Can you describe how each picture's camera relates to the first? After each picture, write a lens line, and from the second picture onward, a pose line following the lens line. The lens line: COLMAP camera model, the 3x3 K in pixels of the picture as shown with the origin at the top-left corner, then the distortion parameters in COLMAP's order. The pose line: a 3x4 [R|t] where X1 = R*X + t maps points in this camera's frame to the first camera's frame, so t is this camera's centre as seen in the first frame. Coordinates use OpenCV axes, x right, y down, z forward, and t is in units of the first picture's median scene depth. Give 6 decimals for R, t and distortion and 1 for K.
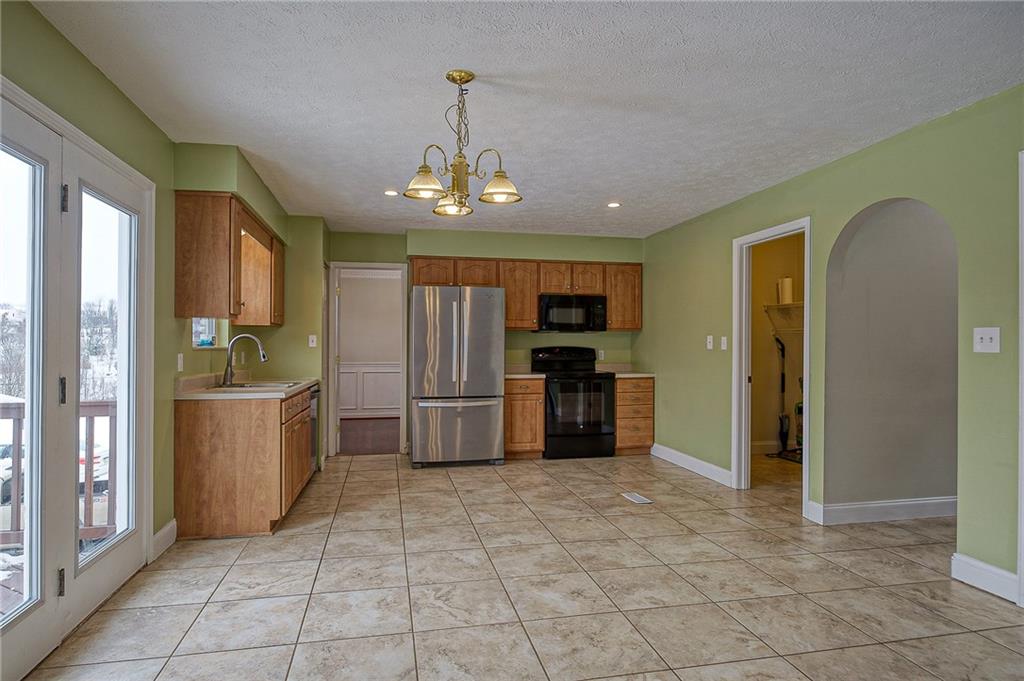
lens RADIAL K [[570.1, 0, 499.8], [0, 570.1, 343.0], [0, 0, 1]] dist [0.002142, -0.000026]
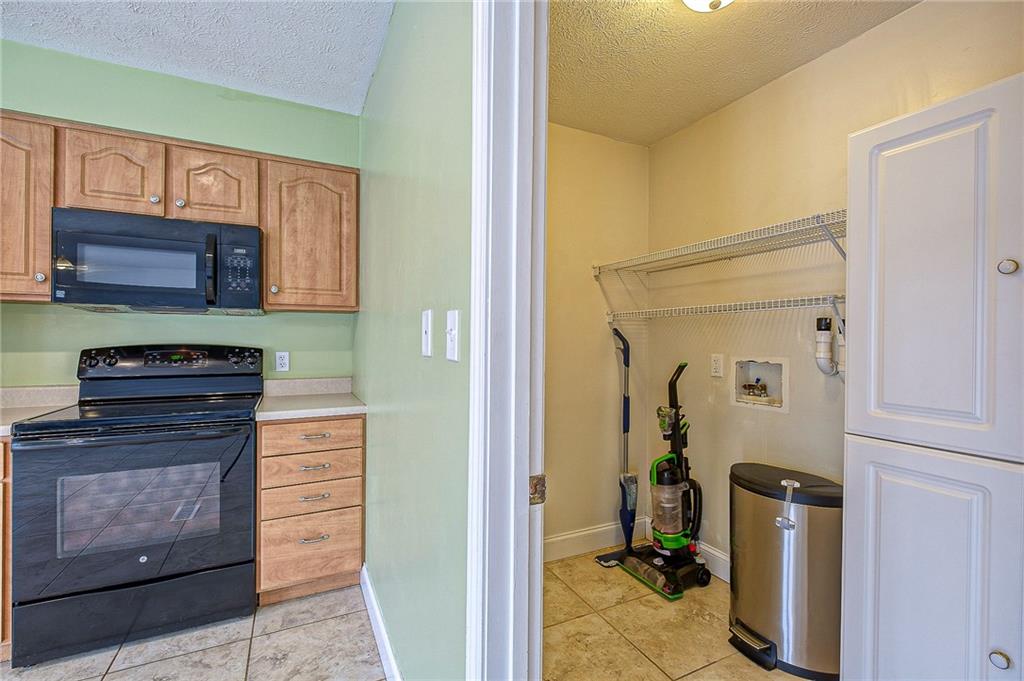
lens RADIAL K [[440.2, 0, 516.2], [0, 440.2, 339.7], [0, 0, 1]] dist [0.001119, 0.005984]
pose [[0.965669, 0.003743, 0.259749, 0.288408], [-0.003873, 0.999993, -0.000011, 0.001905], [-0.259747, -0.000995, 0.965676, 0.624217]]
